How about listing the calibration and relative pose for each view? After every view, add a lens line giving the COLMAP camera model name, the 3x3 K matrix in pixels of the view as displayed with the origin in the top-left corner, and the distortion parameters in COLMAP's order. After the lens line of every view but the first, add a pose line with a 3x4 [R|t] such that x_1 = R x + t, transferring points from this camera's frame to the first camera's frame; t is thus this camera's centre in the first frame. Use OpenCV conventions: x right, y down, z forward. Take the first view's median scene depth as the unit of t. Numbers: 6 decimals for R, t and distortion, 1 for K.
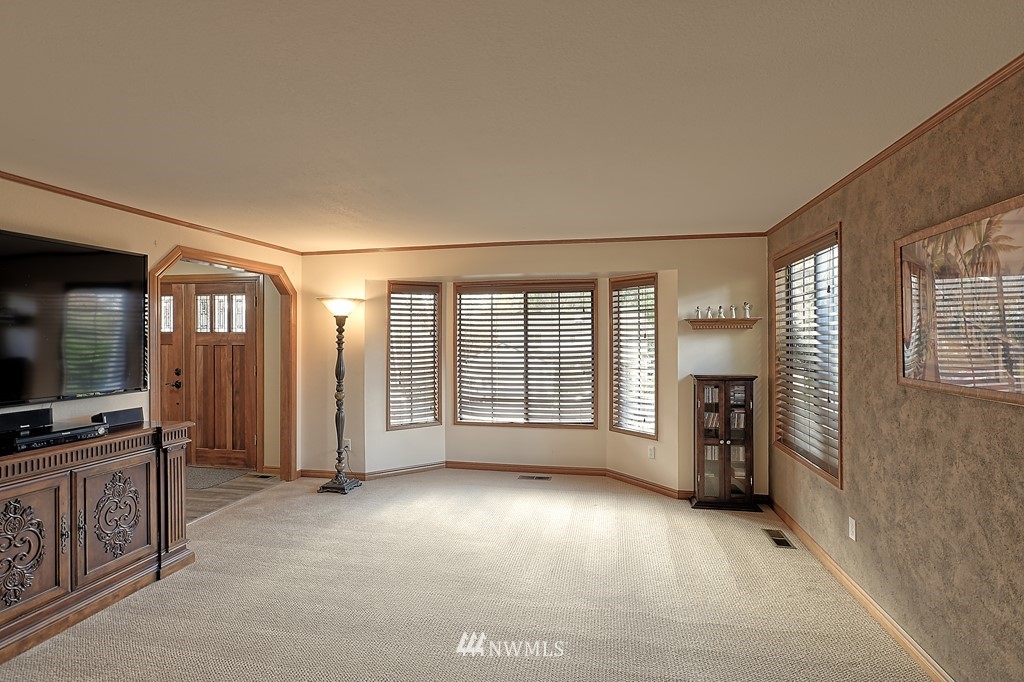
lens RADIAL K [[498.7, 0, 506.3], [0, 498.7, 338.7], [0, 0, 1]] dist [-0.005544, 0.008808]
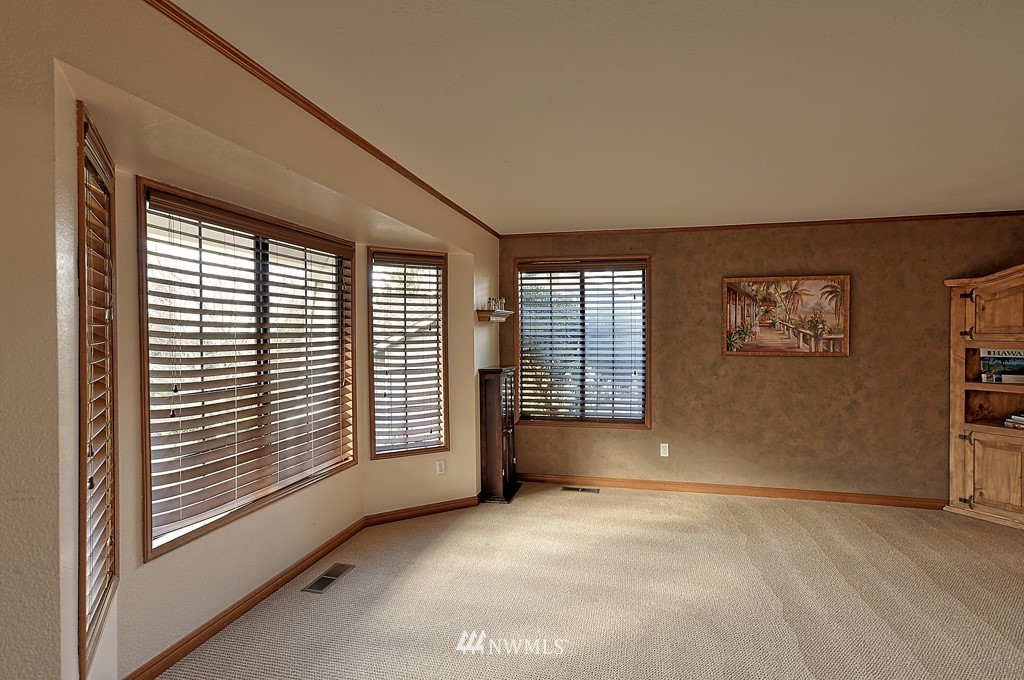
lens RADIAL K [[513.2, 0, 511.6], [0, 513.2, 338.5], [0, 0, 1]] dist [-0.029957, -0.000177]
pose [[0.018845, -0.008641, 0.999785, -0.514762], [0.001623, 0.999962, 0.008612, 0.005019], [-0.999821, 0.001460, 0.018858, 0.790984]]
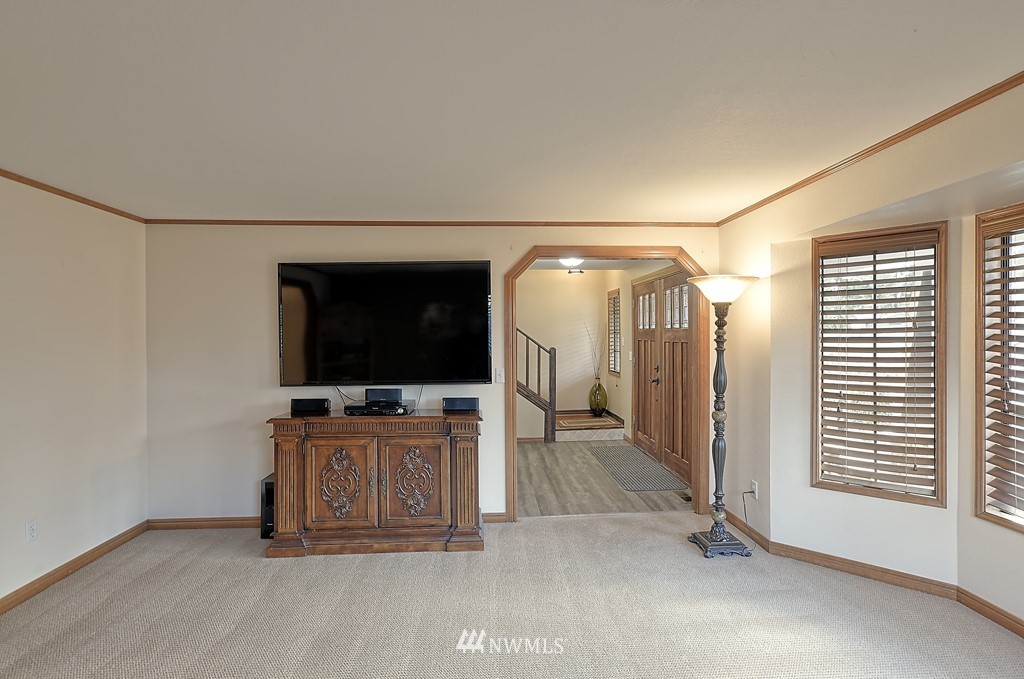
lens RADIAL K [[498.7, 0, 510.6], [0, 498.7, 339.6], [0, 0, 1]] dist [-0.005544, 0.008808]
pose [[0.275688, 0.006994, -0.961222, 0.242258], [0.004162, 0.999955, 0.008470, -0.001075], [0.961238, -0.006335, 0.275646, 0.480740]]
